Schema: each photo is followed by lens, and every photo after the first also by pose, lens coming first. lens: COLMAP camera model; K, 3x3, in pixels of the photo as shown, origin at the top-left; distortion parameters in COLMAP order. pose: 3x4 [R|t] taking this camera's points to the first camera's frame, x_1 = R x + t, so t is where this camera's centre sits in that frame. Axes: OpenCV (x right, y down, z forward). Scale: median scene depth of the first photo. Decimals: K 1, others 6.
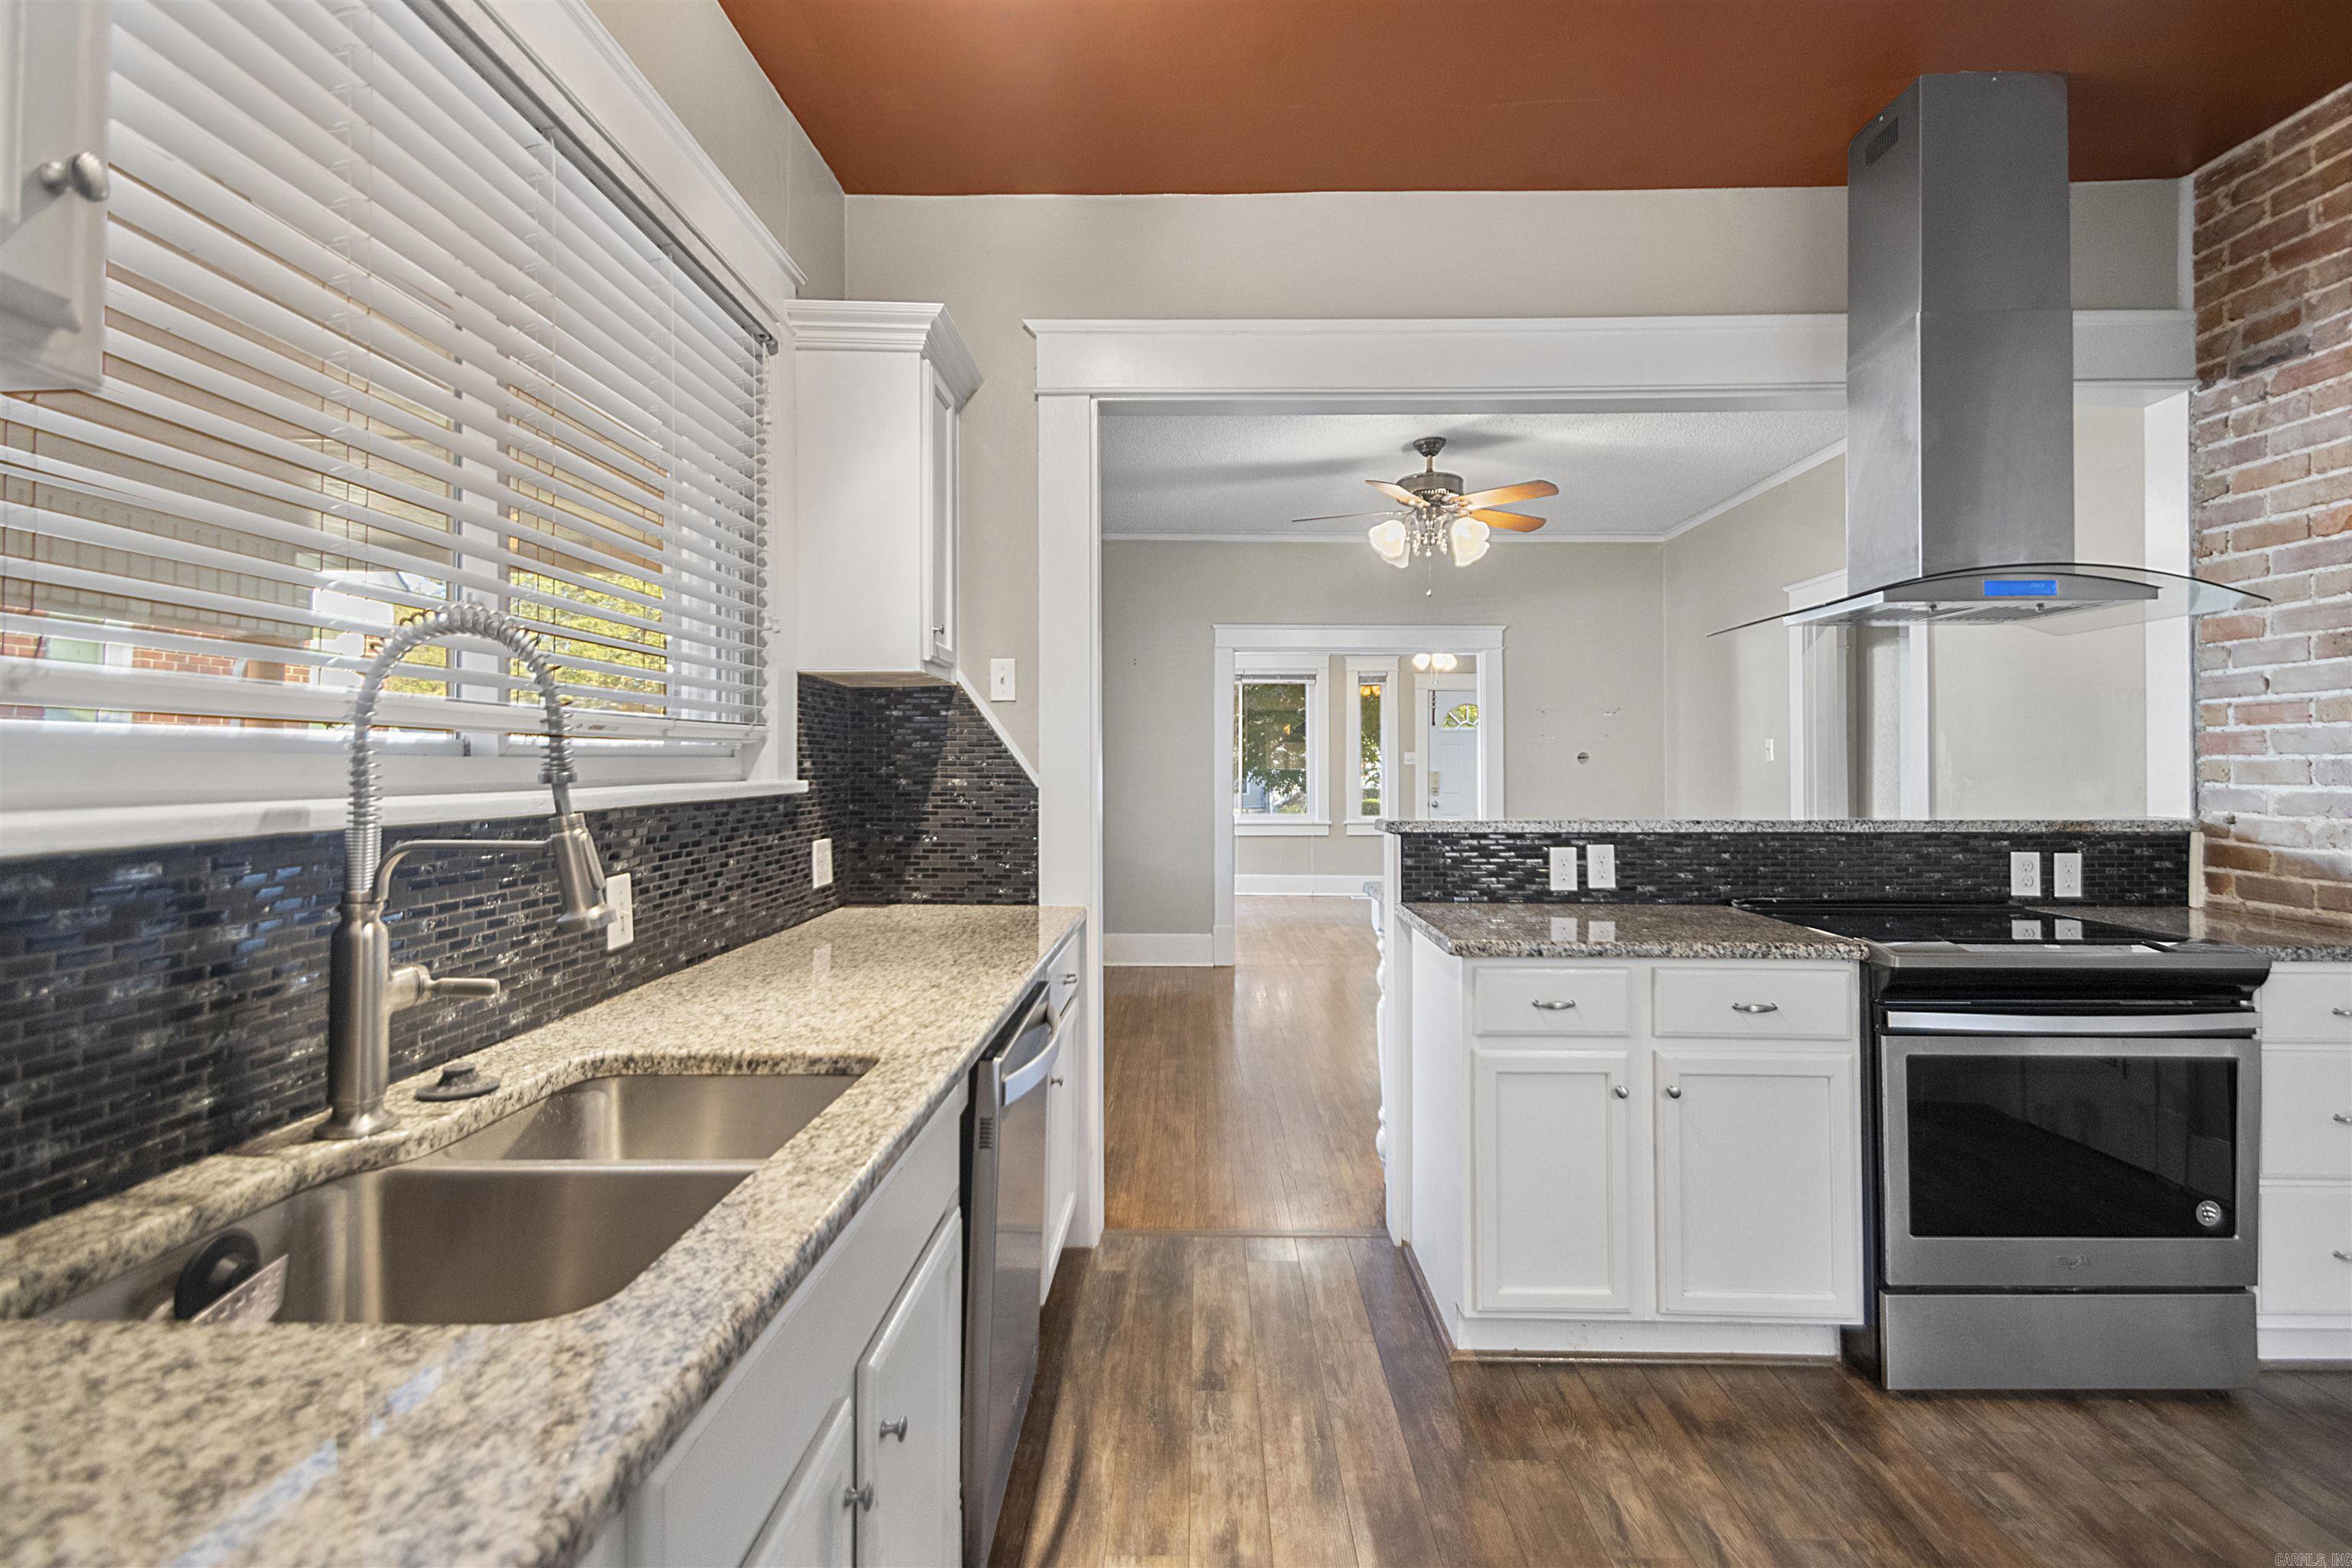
lens RADIAL K [[1145.1, 0, 1183.4], [0, 1145.1, 743.7], [0, 0, 1]] dist [0.038882, -0.019756]
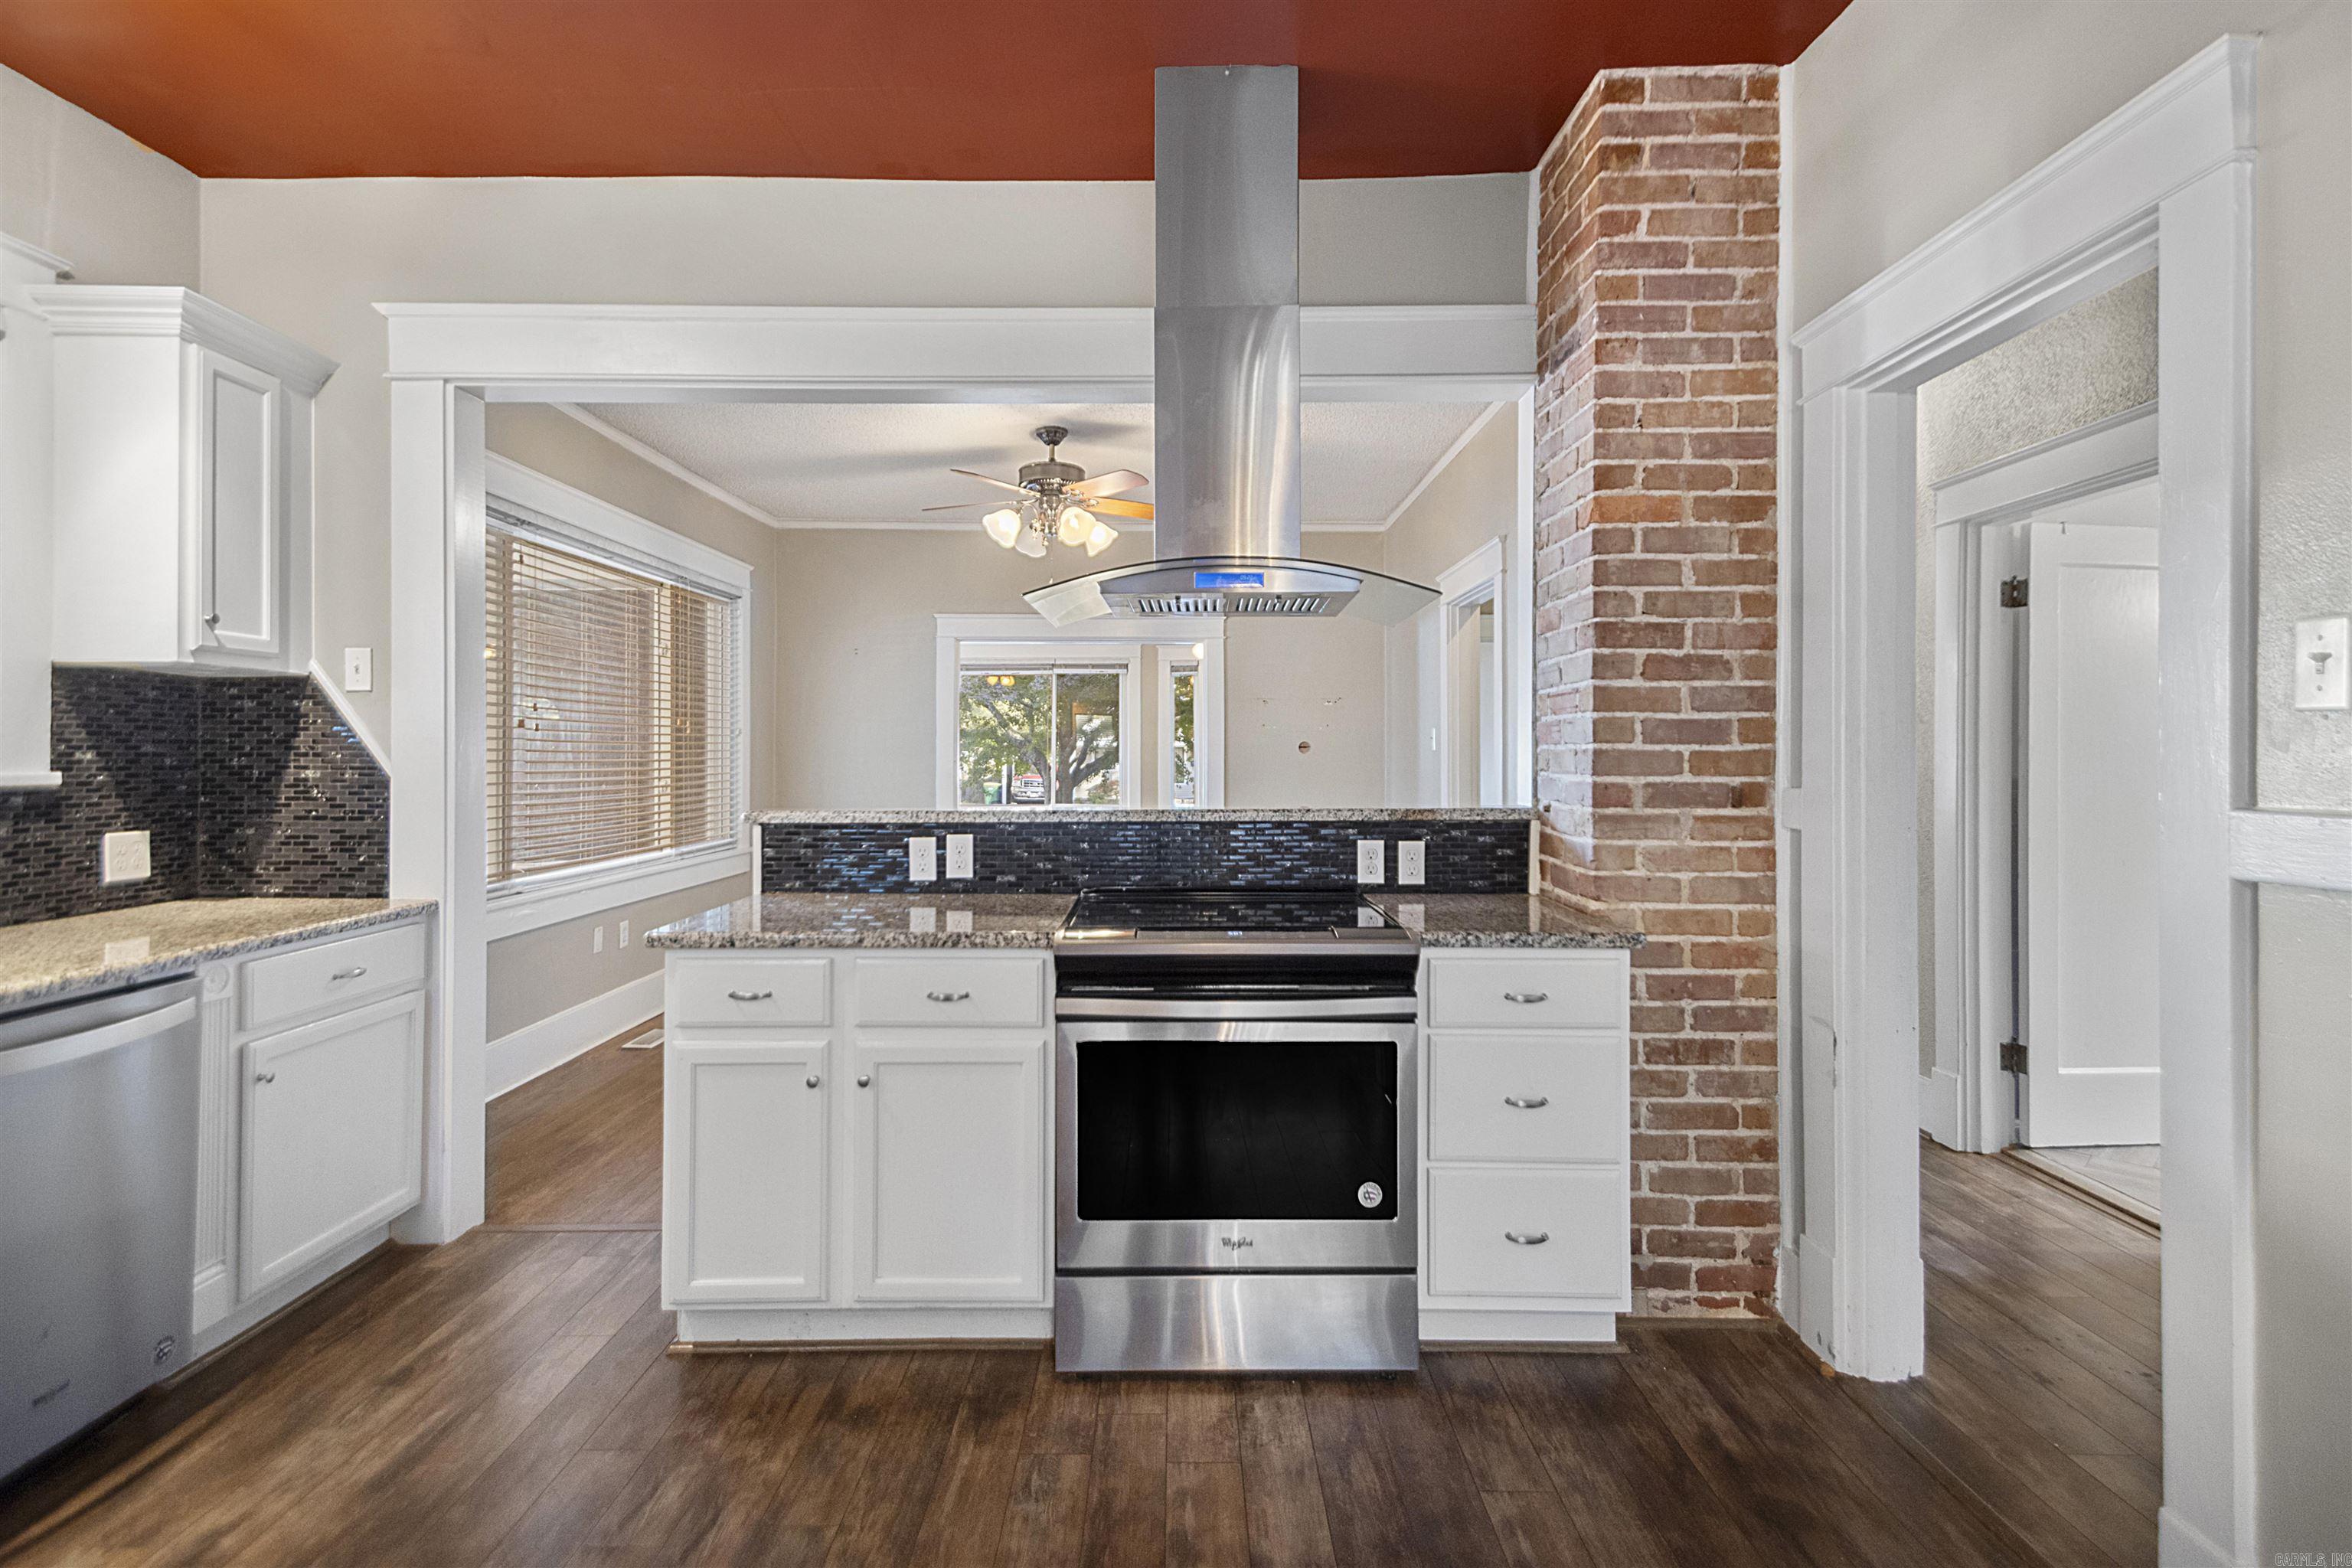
lens RADIAL K [[1145.1, 0, 1183.4], [0, 1145.1, 743.7], [0, 0, 1]] dist [0.038882, -0.019756]
pose [[0.999978, -0.001323, 0.006515, 0.554315], [0.001261, 0.999954, 0.009540, -0.000729], [-0.006527, -0.009532, 0.999933, -0.000520]]
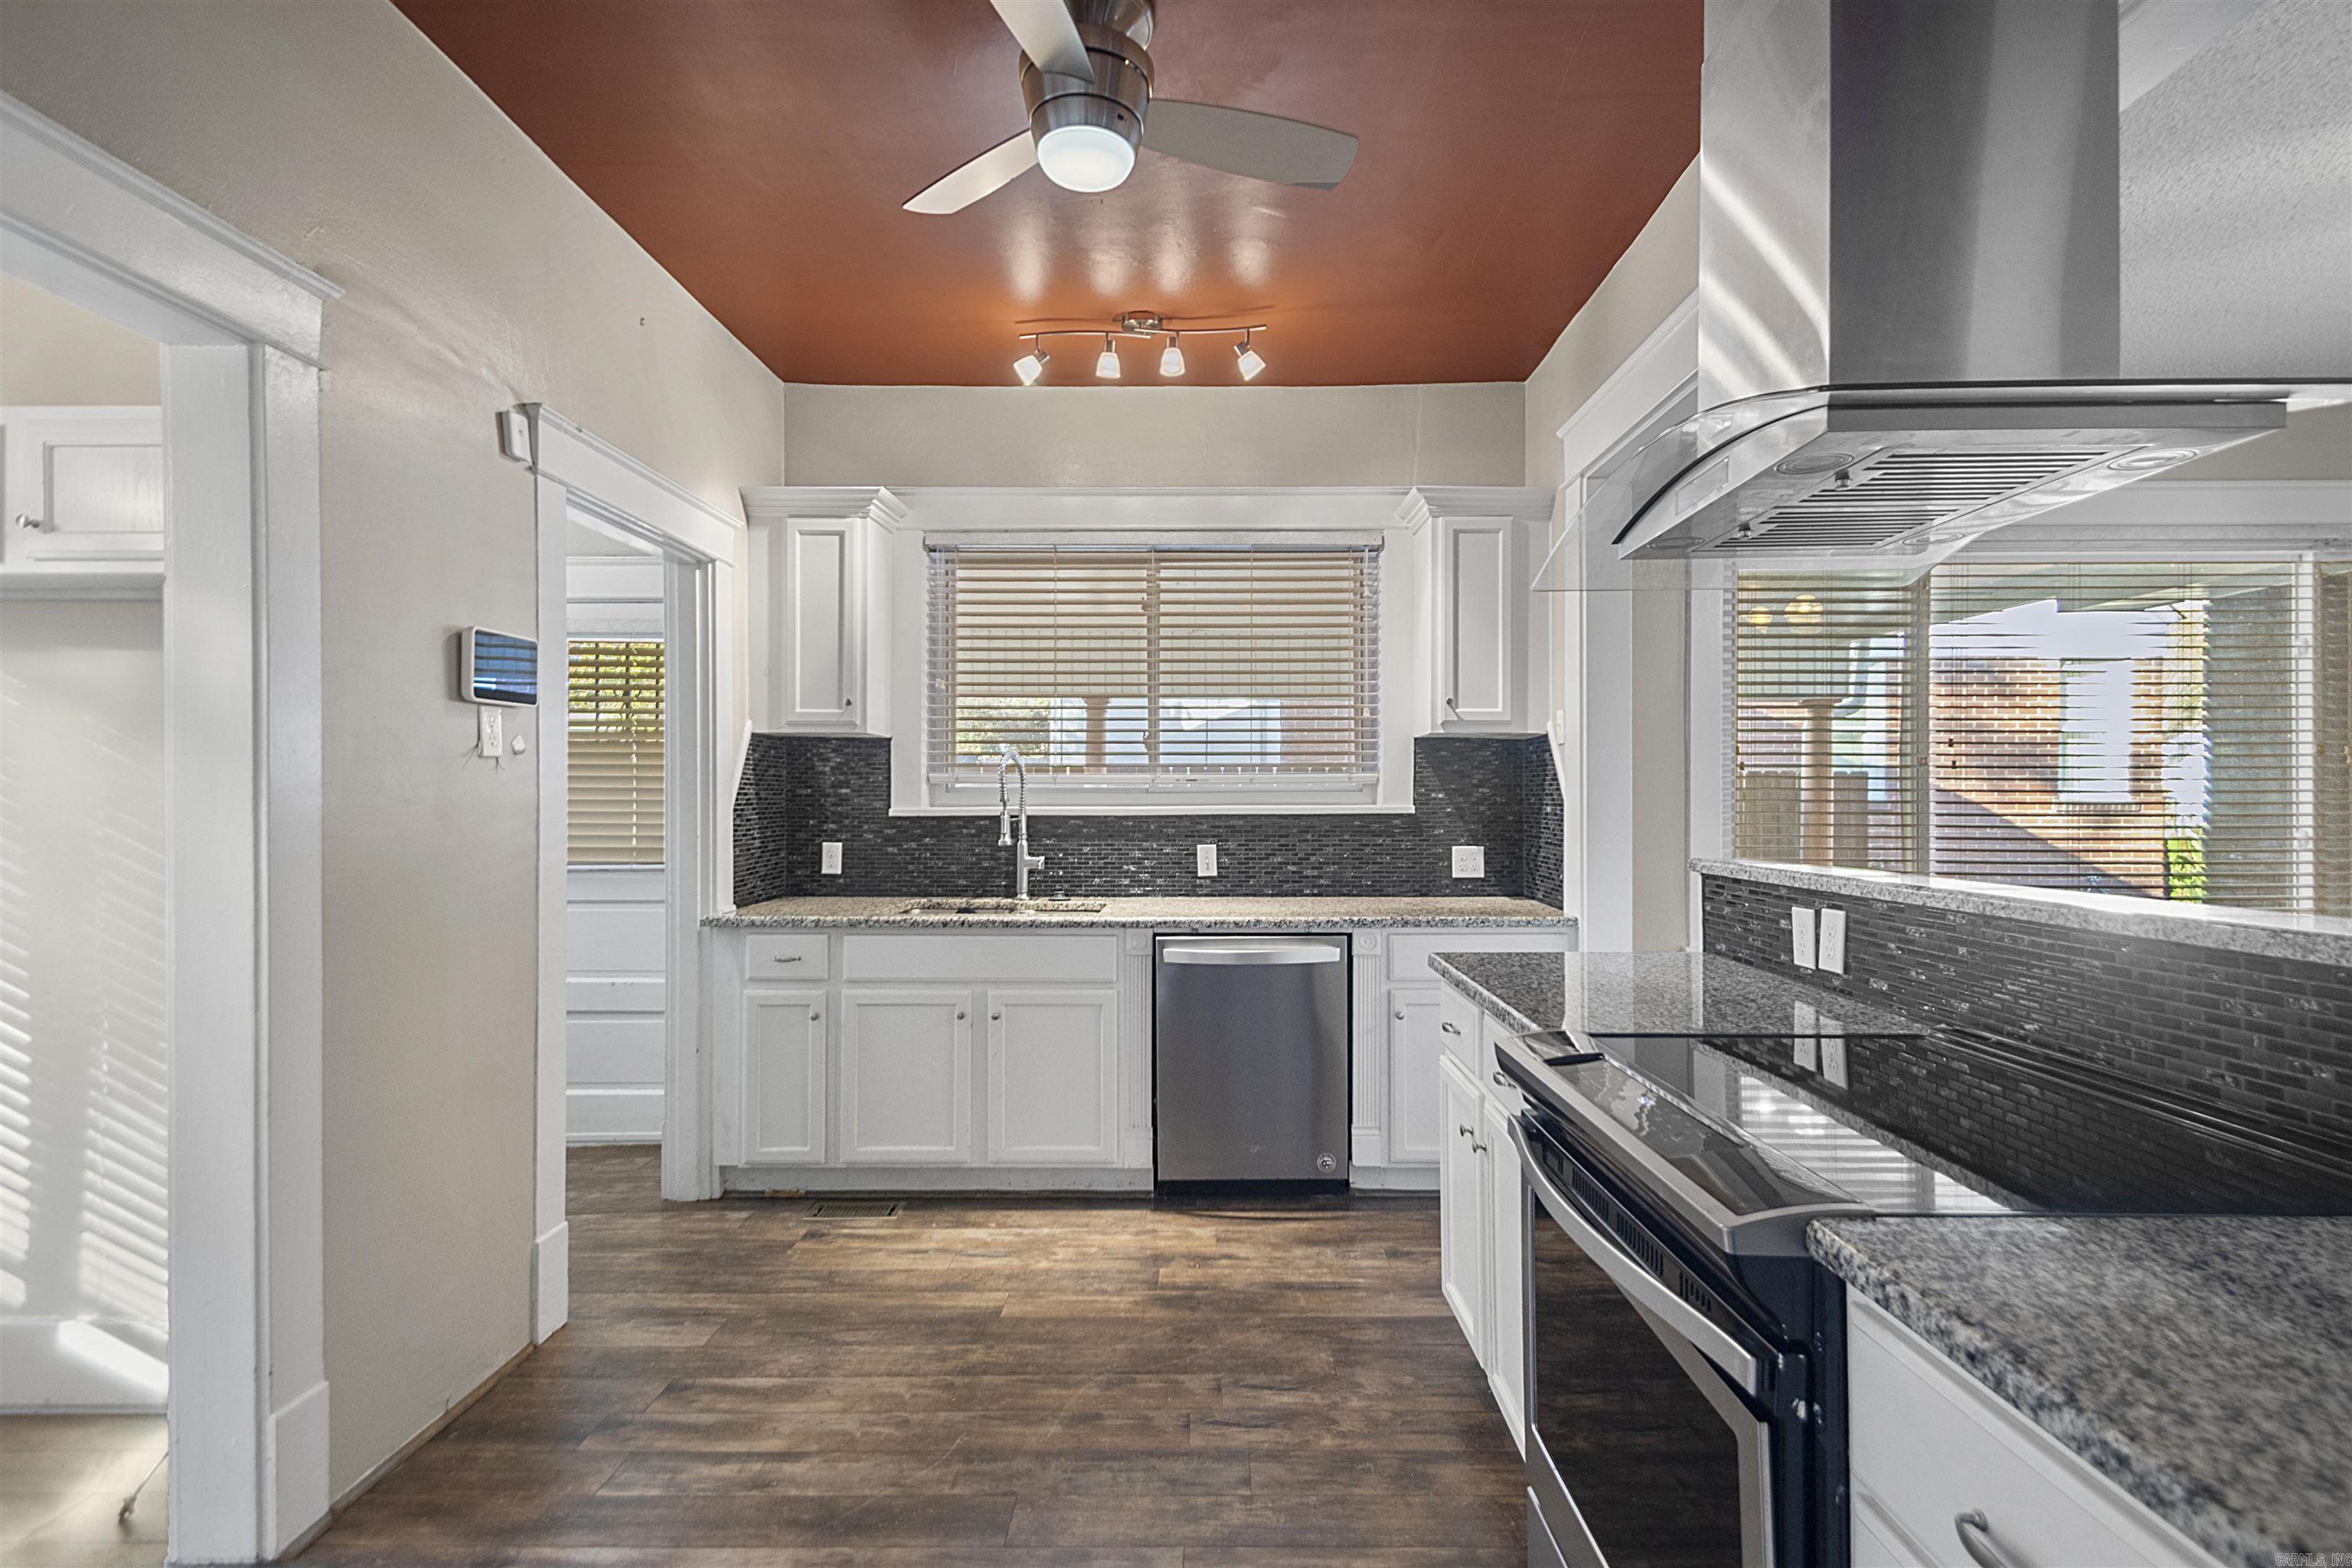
lens RADIAL K [[1073.4, 0, 1179.2], [0, 1073.4, 794.5], [0, 0, 1]] dist [0.000589, 0.000048]
pose [[-0.013211, -0.001823, -0.999911, 1.024781], [0.019170, 0.999814, -0.002076, 0.012030], [0.999729, -0.019196, -0.013173, 0.617379]]
